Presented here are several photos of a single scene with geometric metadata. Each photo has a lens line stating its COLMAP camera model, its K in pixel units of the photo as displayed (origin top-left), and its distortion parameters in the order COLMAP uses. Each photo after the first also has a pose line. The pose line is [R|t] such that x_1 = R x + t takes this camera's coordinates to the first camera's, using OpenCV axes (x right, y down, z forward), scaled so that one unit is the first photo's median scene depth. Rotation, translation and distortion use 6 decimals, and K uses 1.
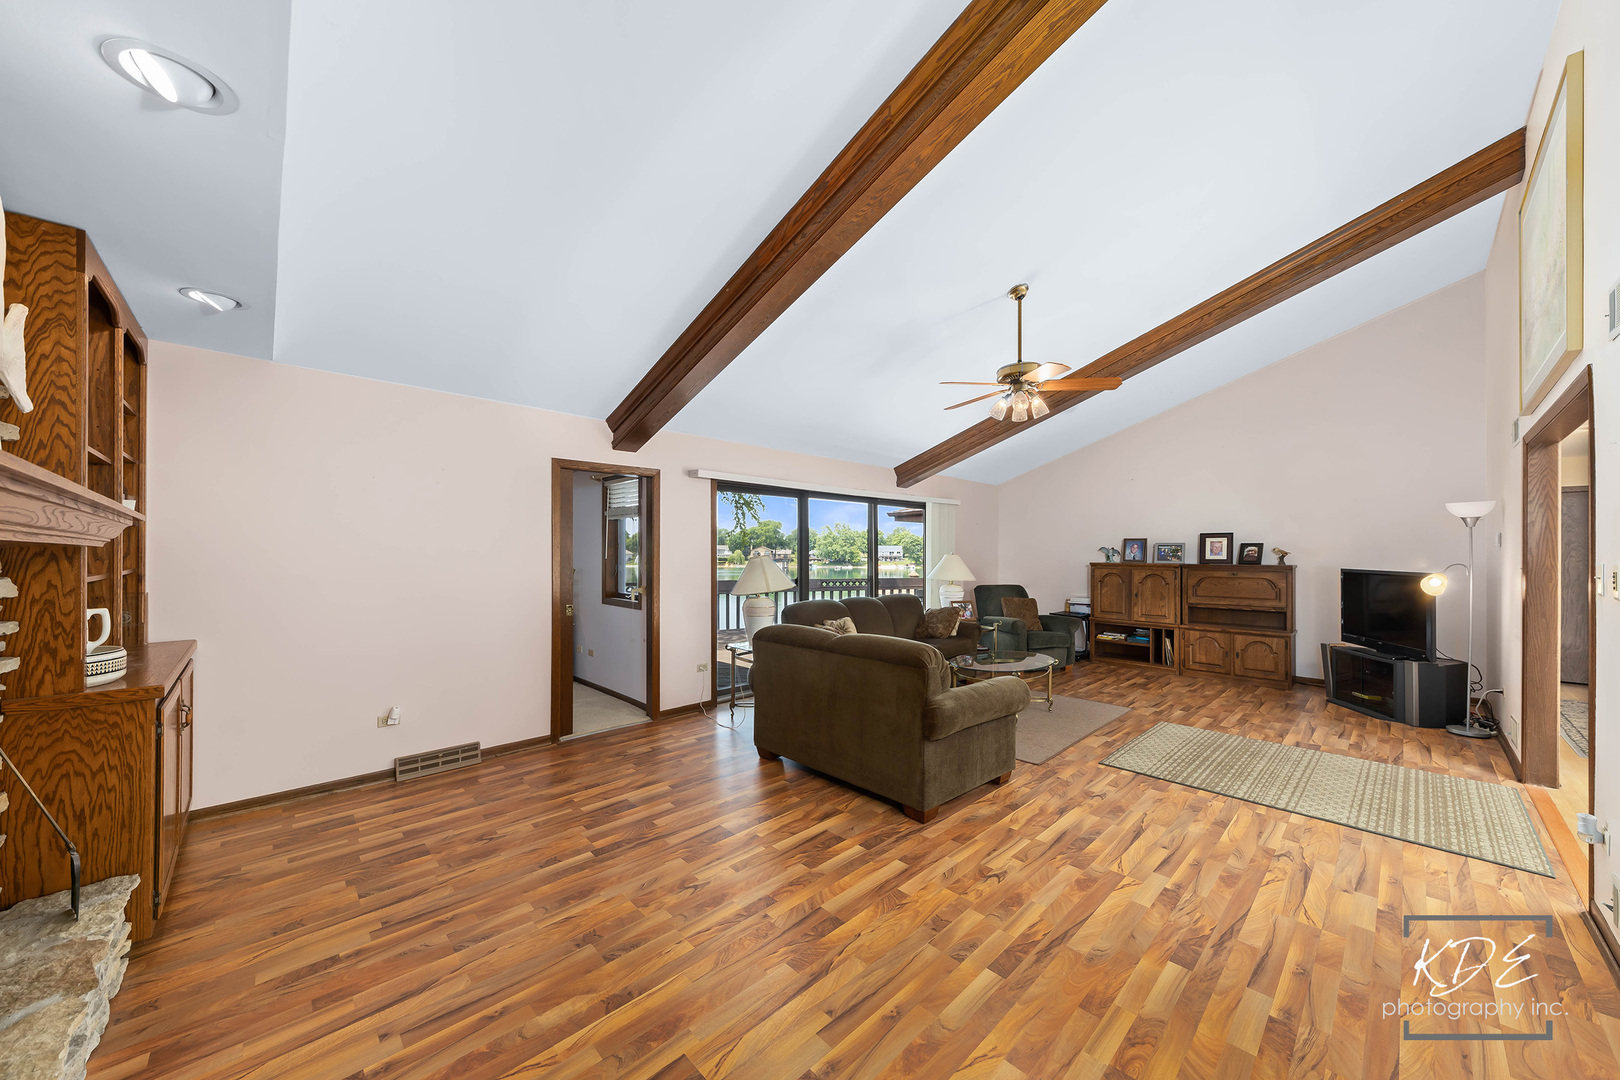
lens RADIAL K [[563.7, 0, 790.5], [0, 563.7, 547.3], [0, 0, 1]] dist [0.012500, -0.004001]
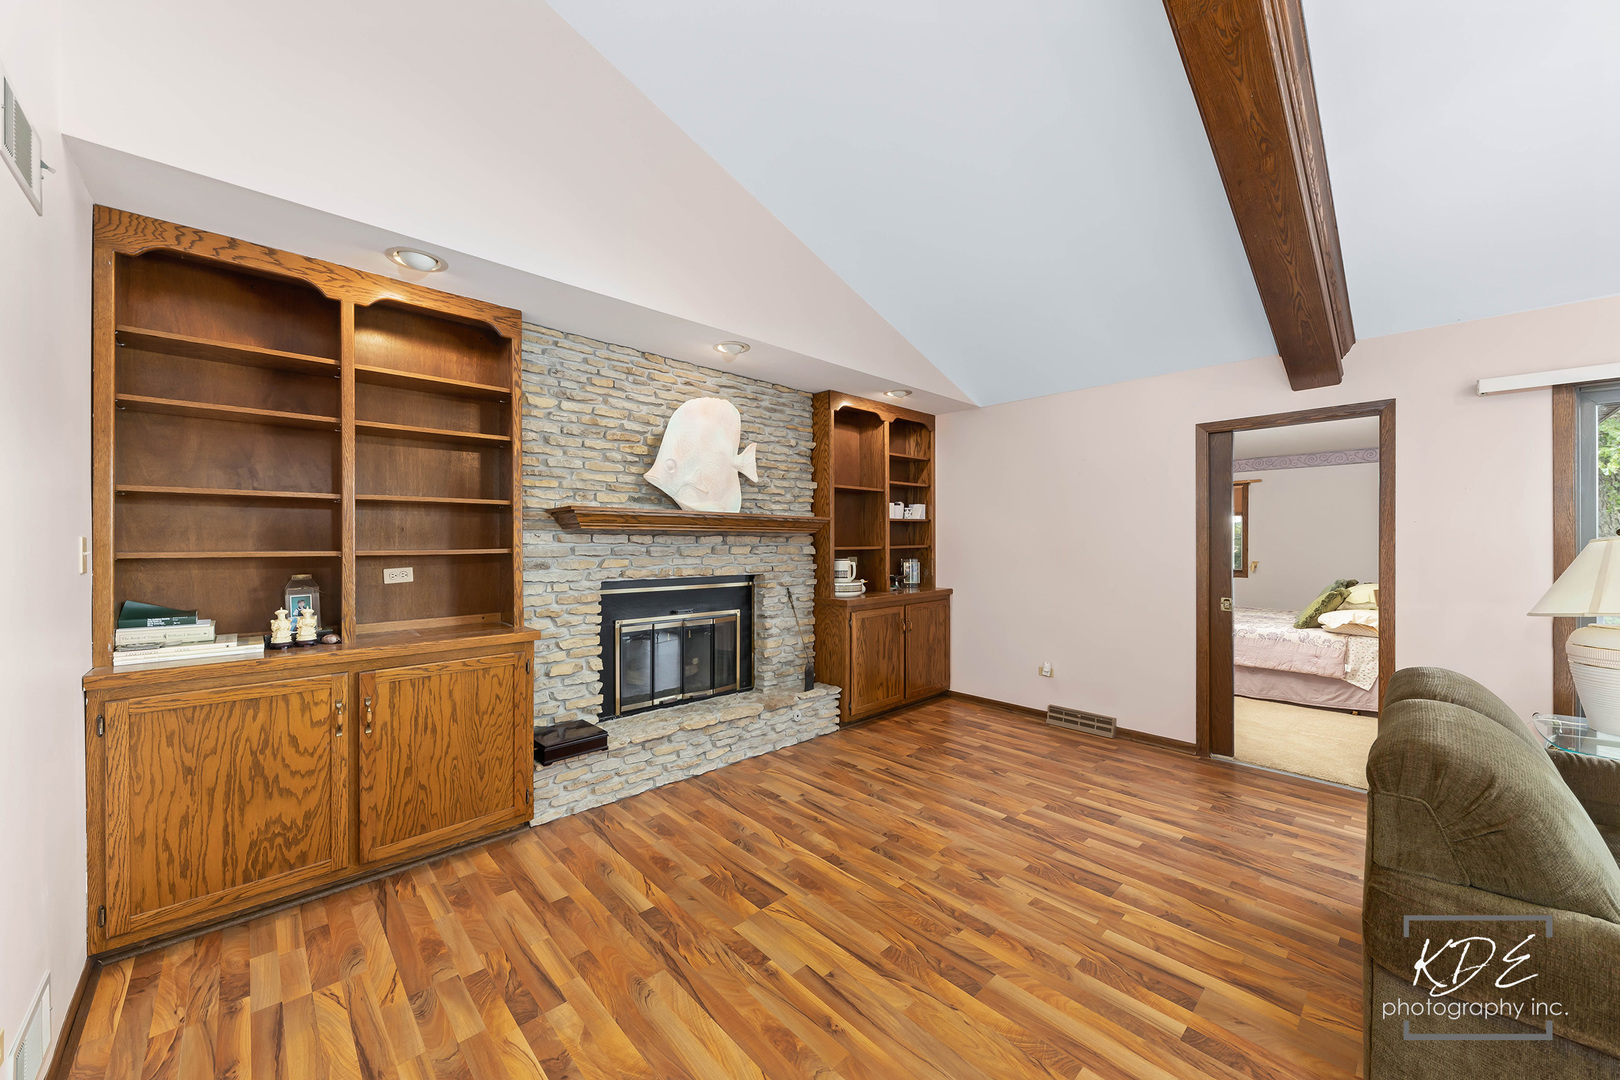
lens RADIAL K [[594.3, 0, 813.6], [0, 594.3, 538.4], [0, 0, 1]] dist [0.009662, -0.003923]
pose [[0.016397, -0.005316, -0.999851, 0.510377], [0.007959, 0.999955, -0.005186, 0.017082], [0.999834, -0.007873, 0.016439, 0.425768]]
